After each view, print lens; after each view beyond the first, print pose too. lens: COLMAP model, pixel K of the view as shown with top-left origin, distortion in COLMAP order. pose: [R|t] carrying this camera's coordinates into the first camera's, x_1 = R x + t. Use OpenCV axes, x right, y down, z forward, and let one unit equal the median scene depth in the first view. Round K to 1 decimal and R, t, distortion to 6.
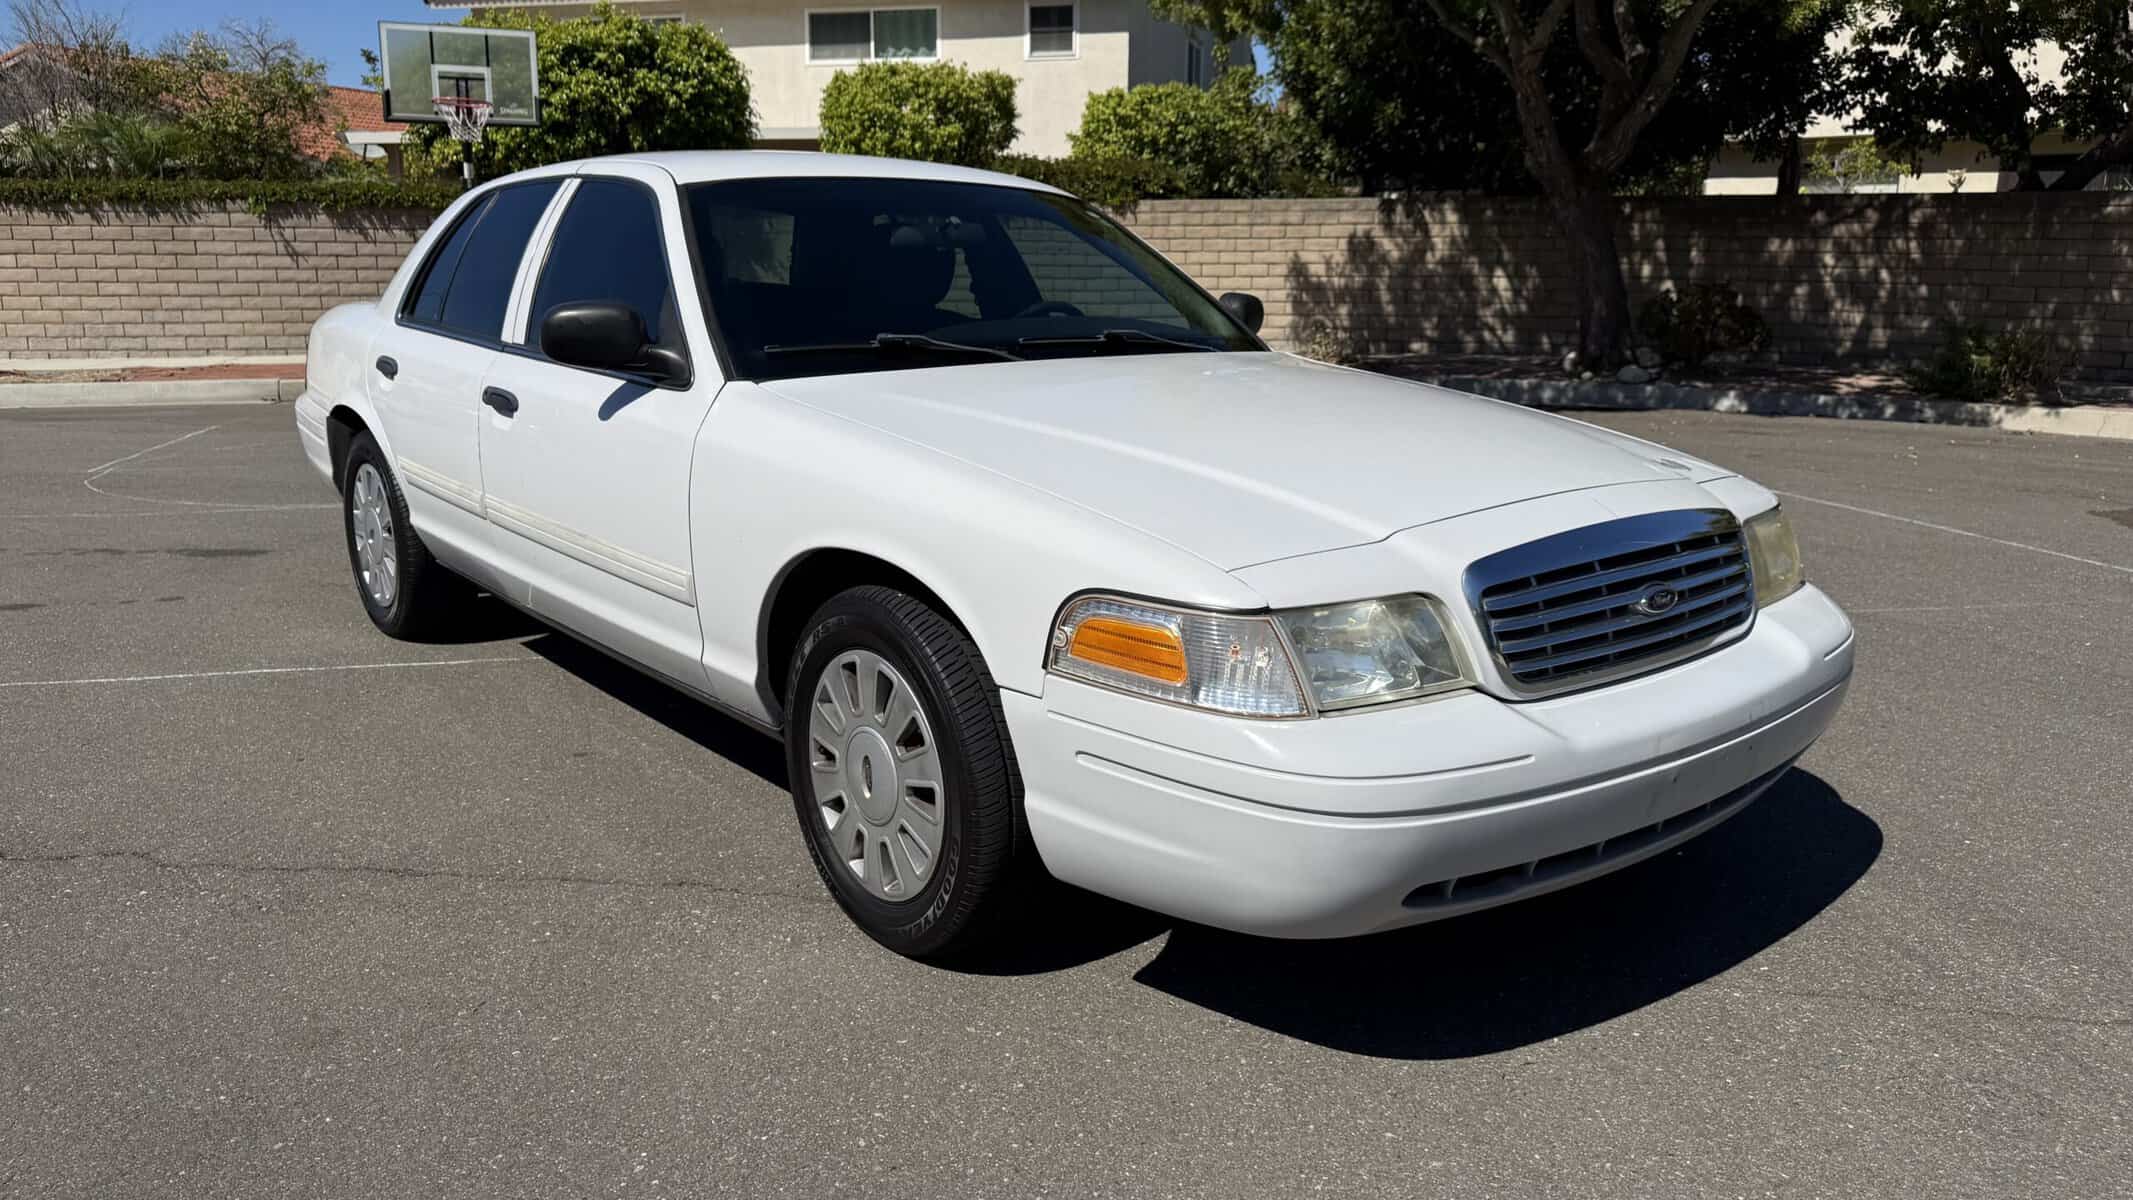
lens RADIAL K [[1511.1, 0, 1050.4], [0, 1511.1, 597.4], [0, 0, 1]] dist [0.001559, -0.023403]
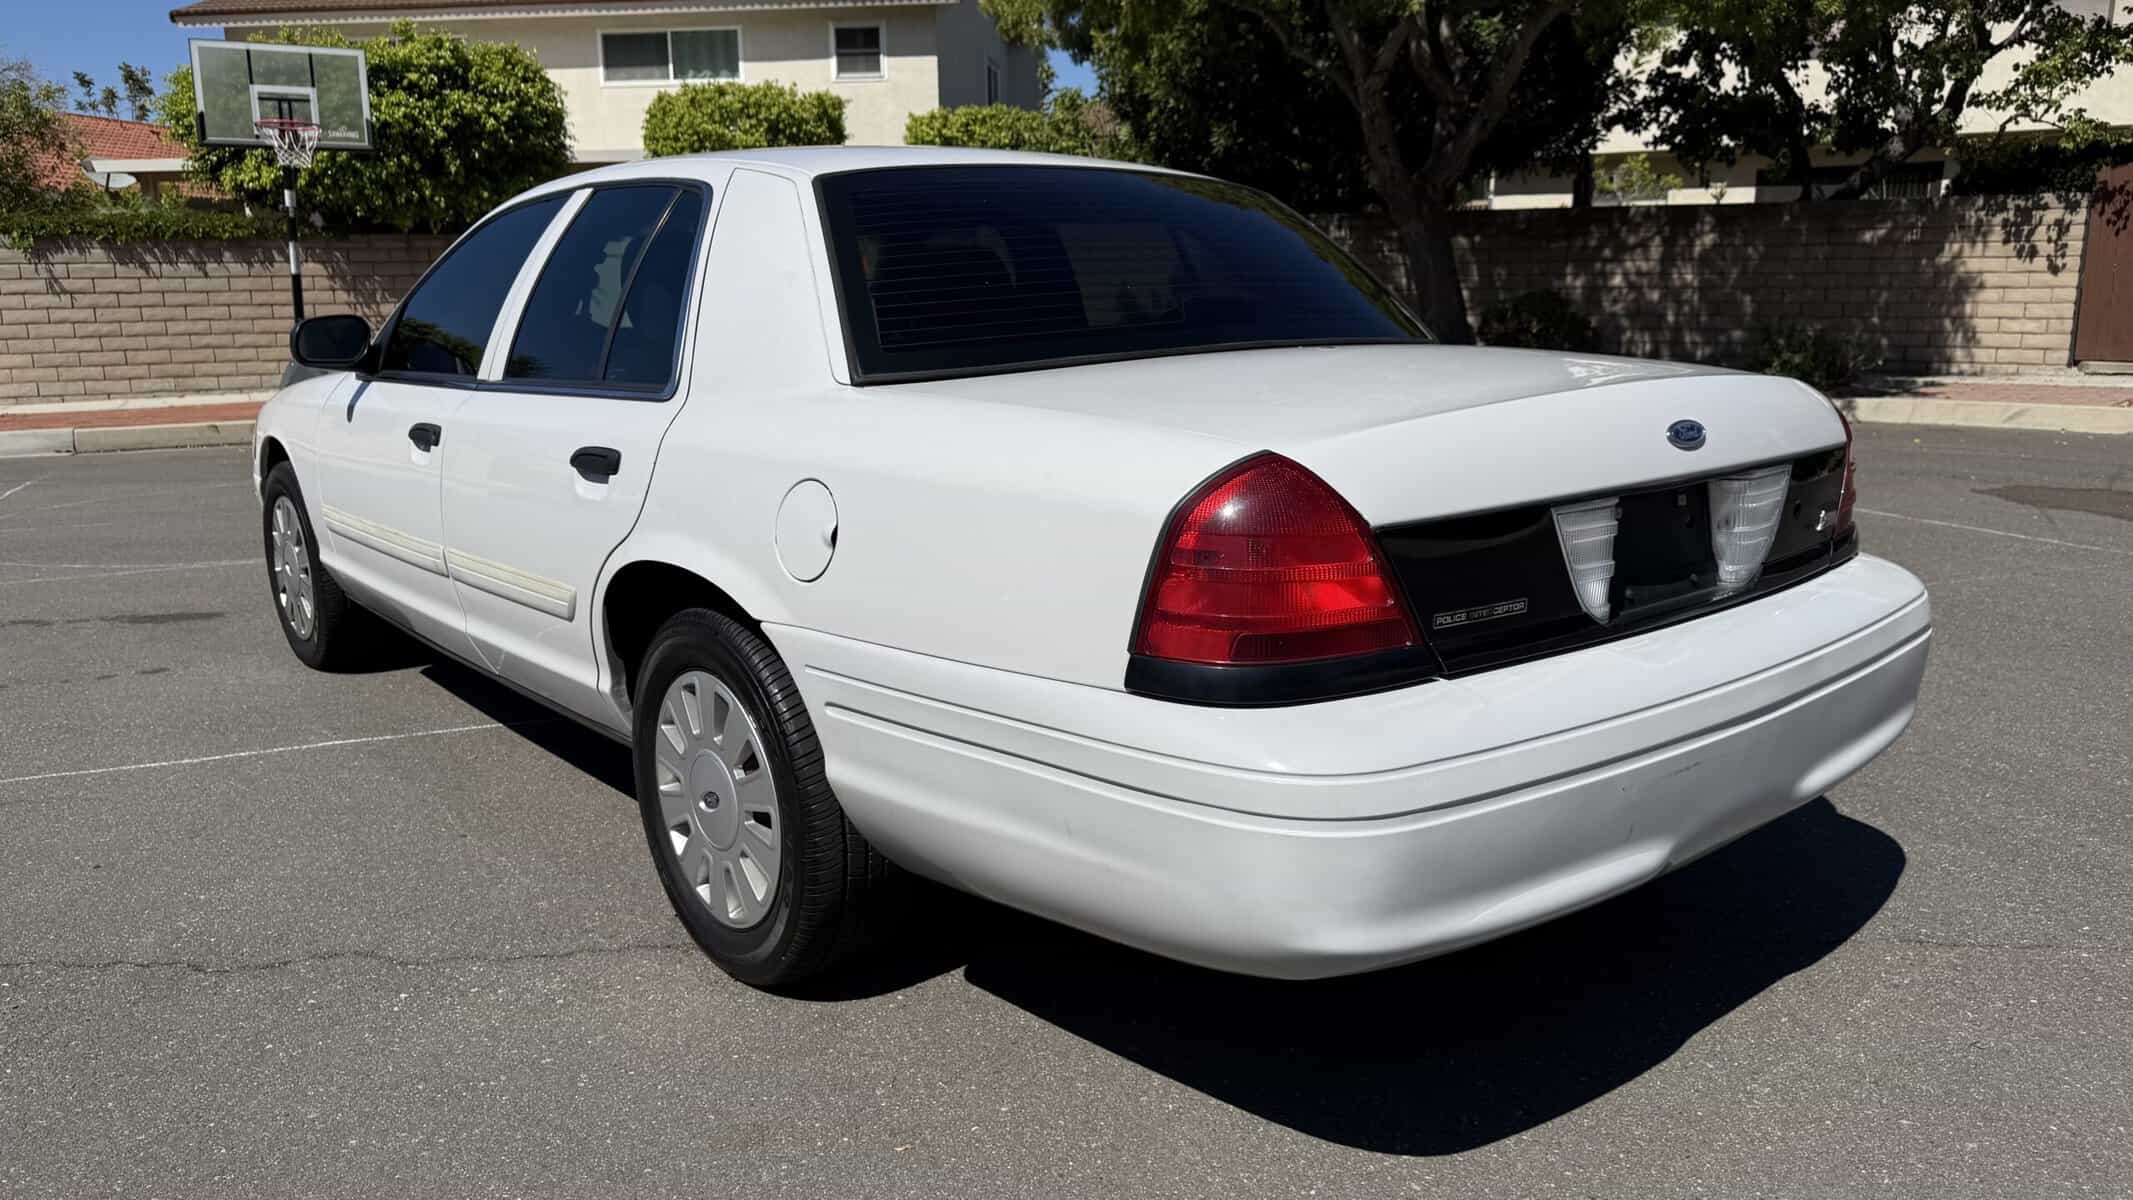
lens RADIAL K [[1511.1, 0, 982.3], [0, 1511.1, 593.2], [0, 0, 1]] dist [0.001559, -0.023403]
pose [[0.986860, -0.050555, 0.153467, -0.105815], [0.053419, 0.998466, -0.014592, -0.002586], [-0.152494, 0.022598, 0.988046, 0.018660]]
